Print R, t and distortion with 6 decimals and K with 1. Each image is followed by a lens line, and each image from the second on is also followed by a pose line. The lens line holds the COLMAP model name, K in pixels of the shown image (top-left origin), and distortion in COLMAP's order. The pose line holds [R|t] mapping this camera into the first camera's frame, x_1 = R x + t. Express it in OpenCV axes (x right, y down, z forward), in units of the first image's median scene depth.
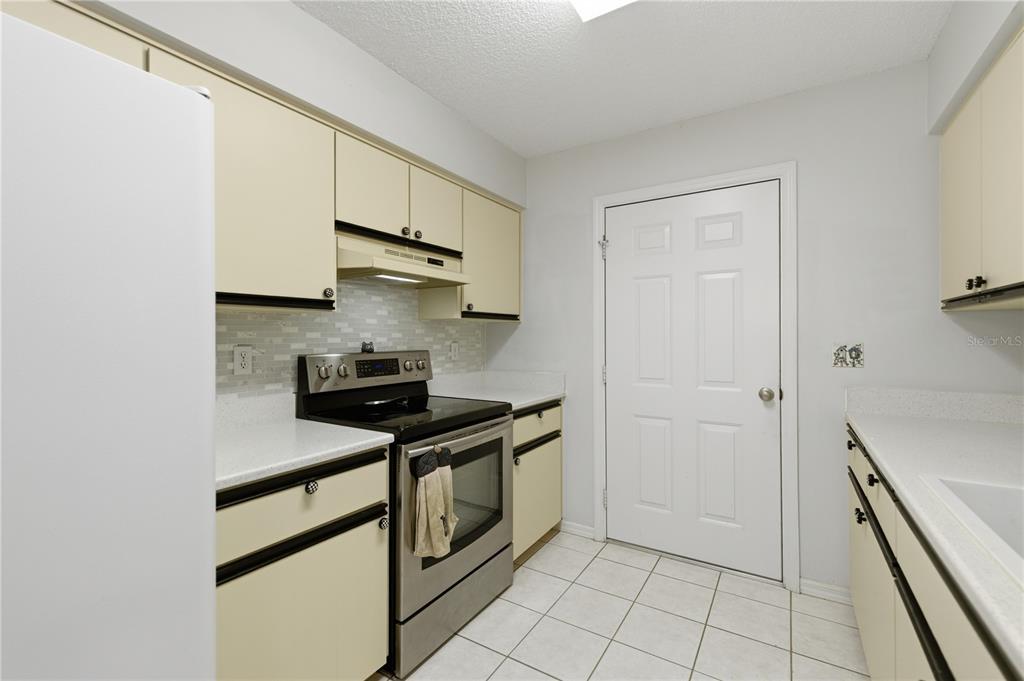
lens RADIAL K [[438.6, 0, 512.7], [0, 438.6, 335.8], [0, 0, 1]] dist [0.002257, 0.000368]
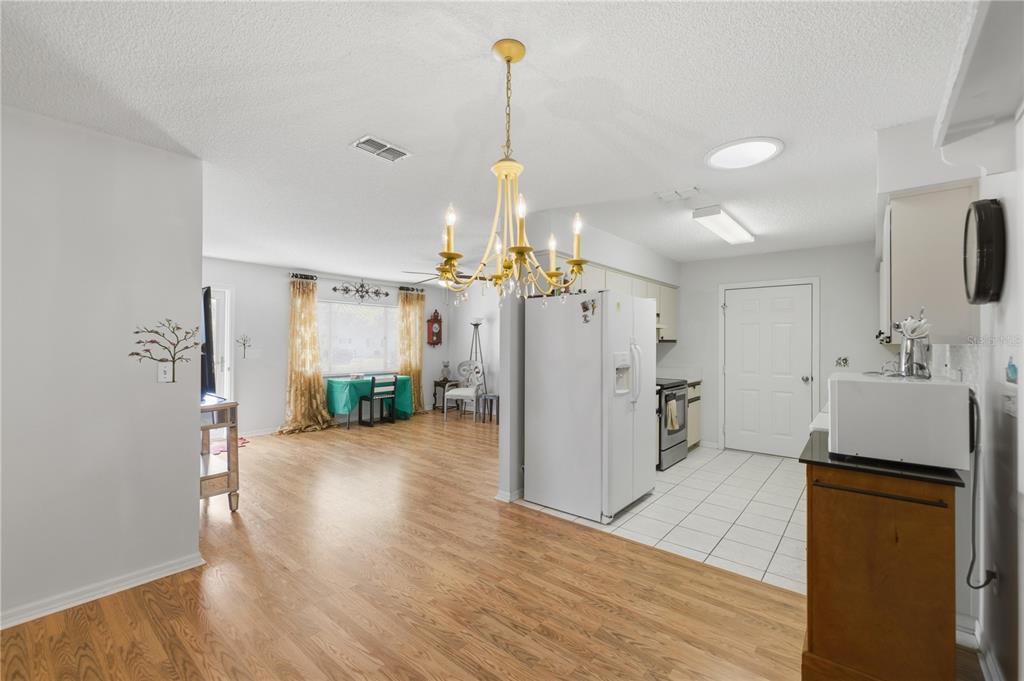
lens RADIAL K [[426.6, 0, 512.0], [0, 426.6, 340.5], [0, 0, 1]] dist [0.002432, 0.000242]
pose [[0.990486, 0.007609, -0.137402, -0.621343], [-0.008146, 0.999961, -0.003346, -0.043711], [0.137371, 0.004434, 0.990510, -1.395024]]
